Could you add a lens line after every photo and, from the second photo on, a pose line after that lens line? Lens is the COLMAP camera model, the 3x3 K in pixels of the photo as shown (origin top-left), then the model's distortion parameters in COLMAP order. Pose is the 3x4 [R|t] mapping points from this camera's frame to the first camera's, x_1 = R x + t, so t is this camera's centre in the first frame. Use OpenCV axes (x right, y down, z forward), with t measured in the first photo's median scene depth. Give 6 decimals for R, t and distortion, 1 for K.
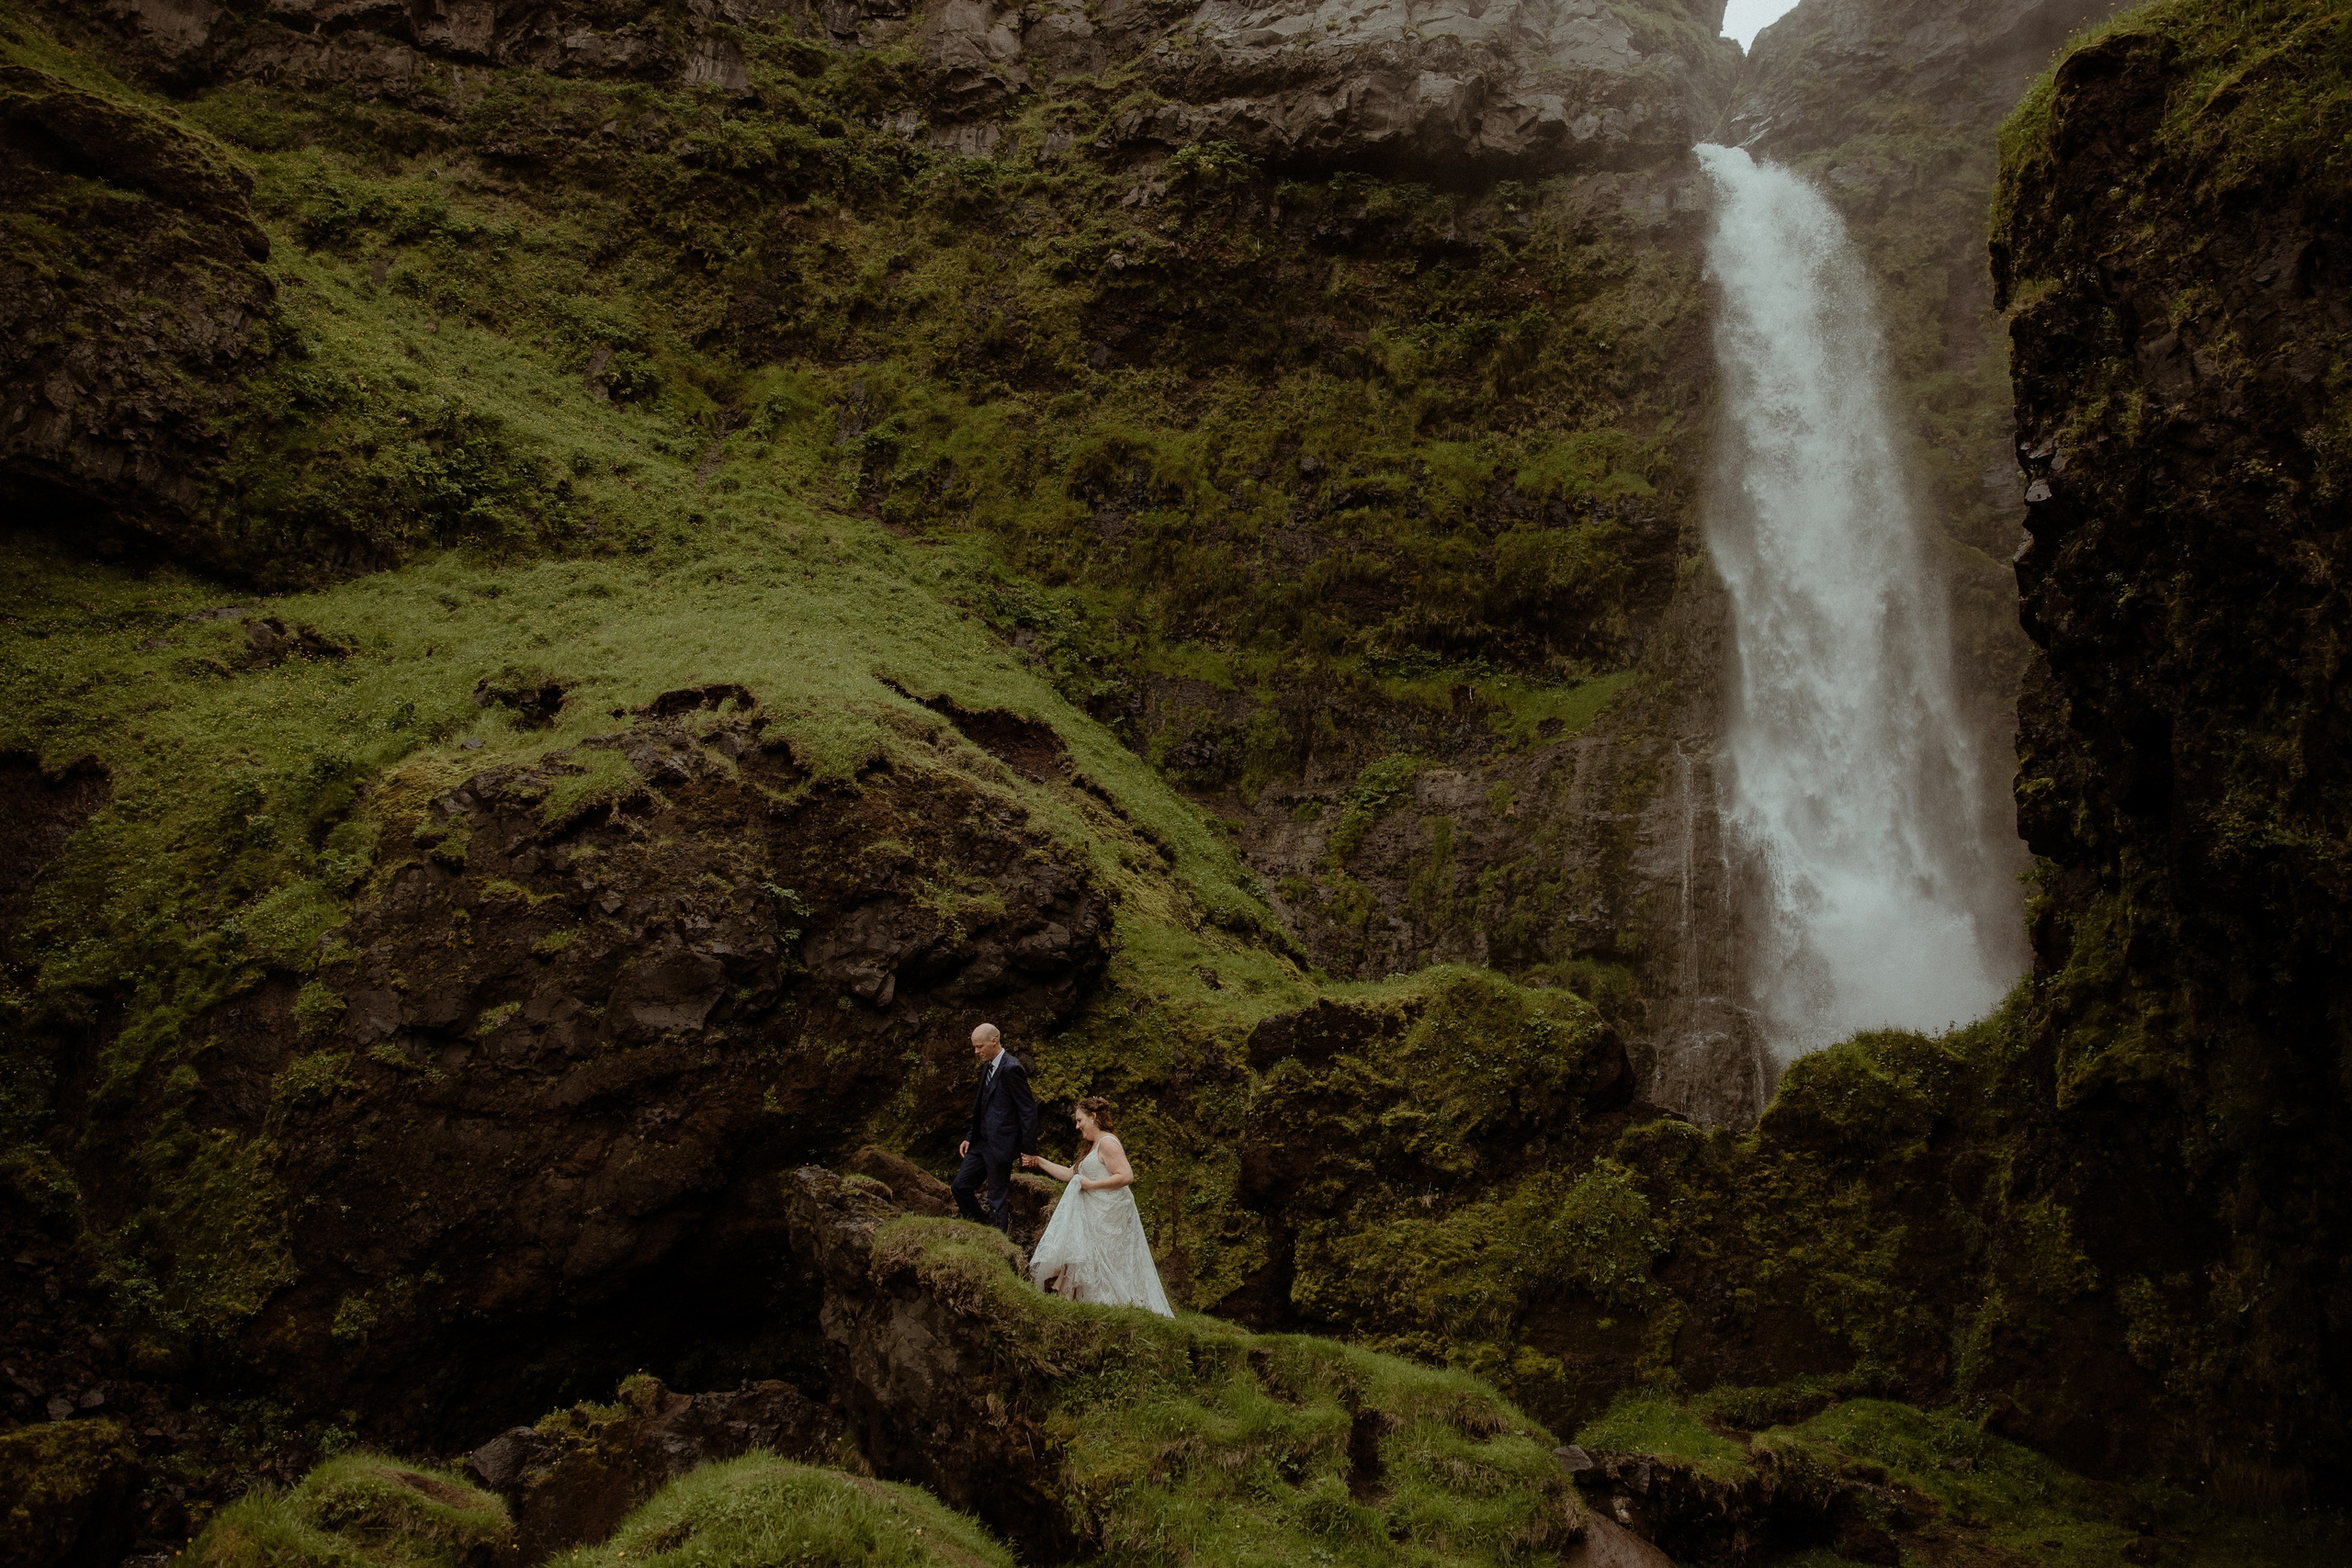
lens RADIAL K [[1797.4, 0, 1173.2], [0, 1797.4, 789.4], [0, 0, 1]] dist [-0.113443, 0.095585]
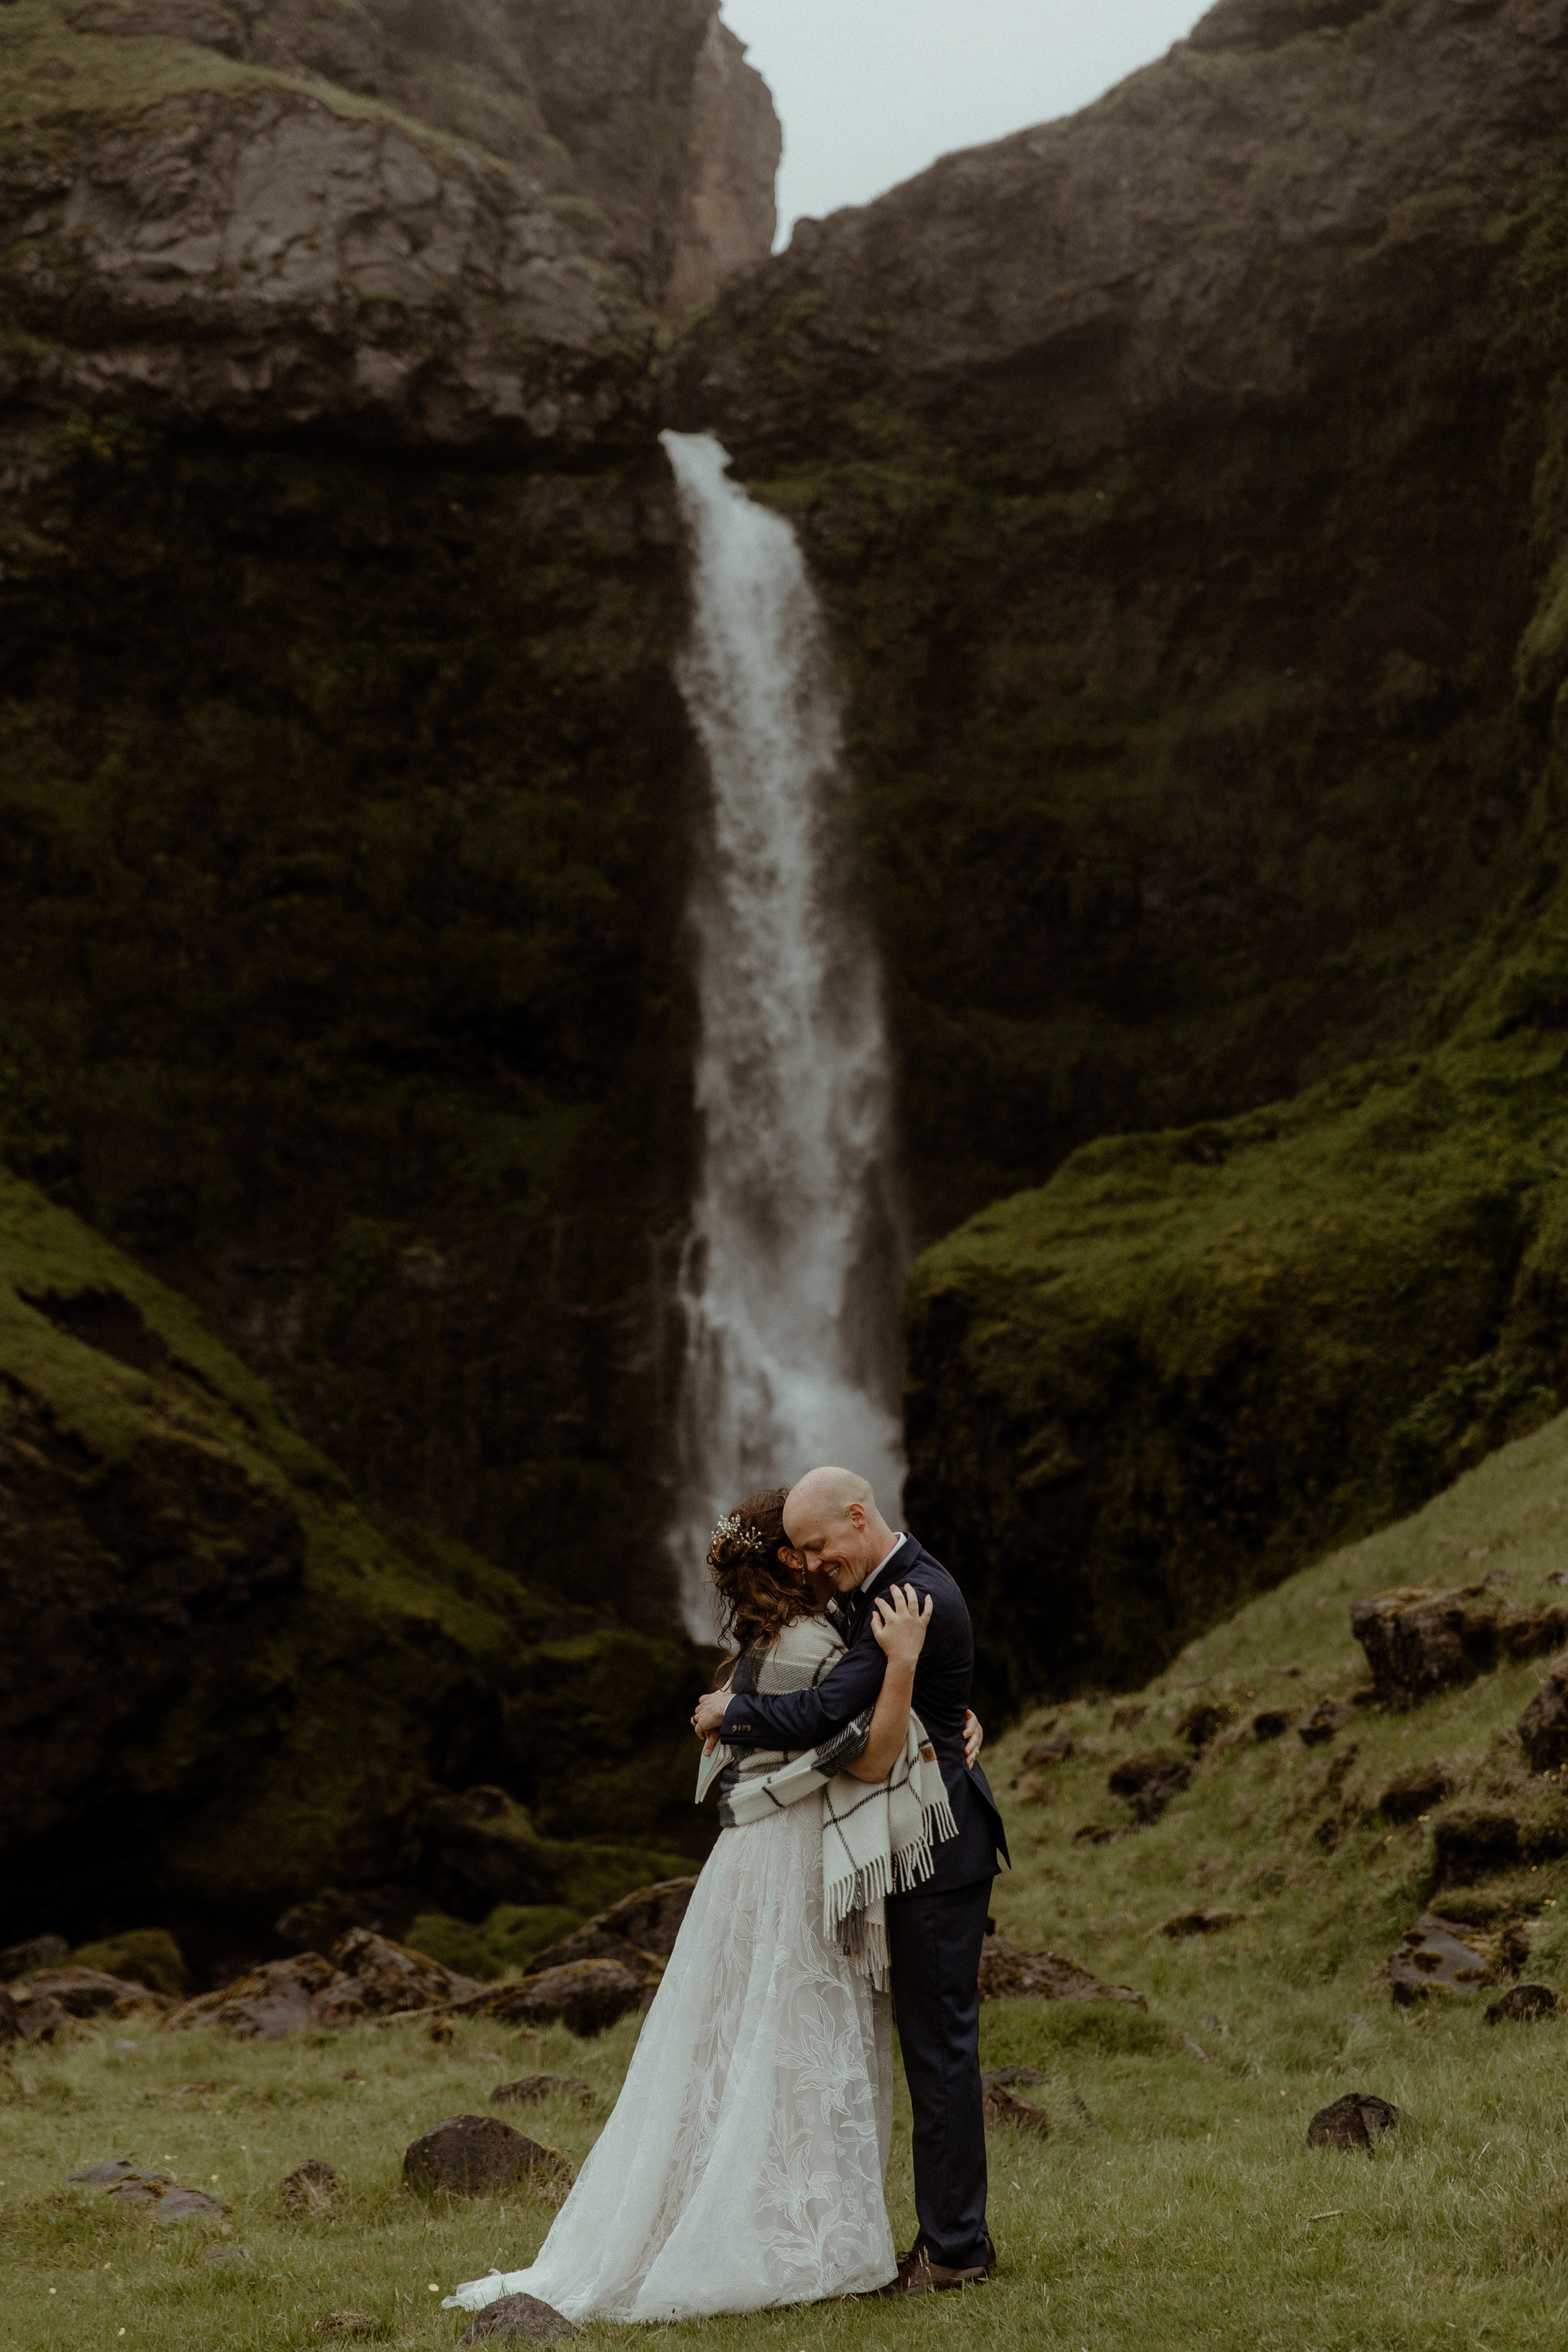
lens RADIAL K [[4525.1, 0, 780.4], [0, 4525.1, 1182.6], [0, 0, 1]] dist [0.016340, -0.052706]
pose [[0.930985, -0.033730, 0.363496, -0.499030], [-0.036477, 0.982144, 0.184561, -0.448737], [-0.363231, -0.185082, 0.913131, -1.181688]]
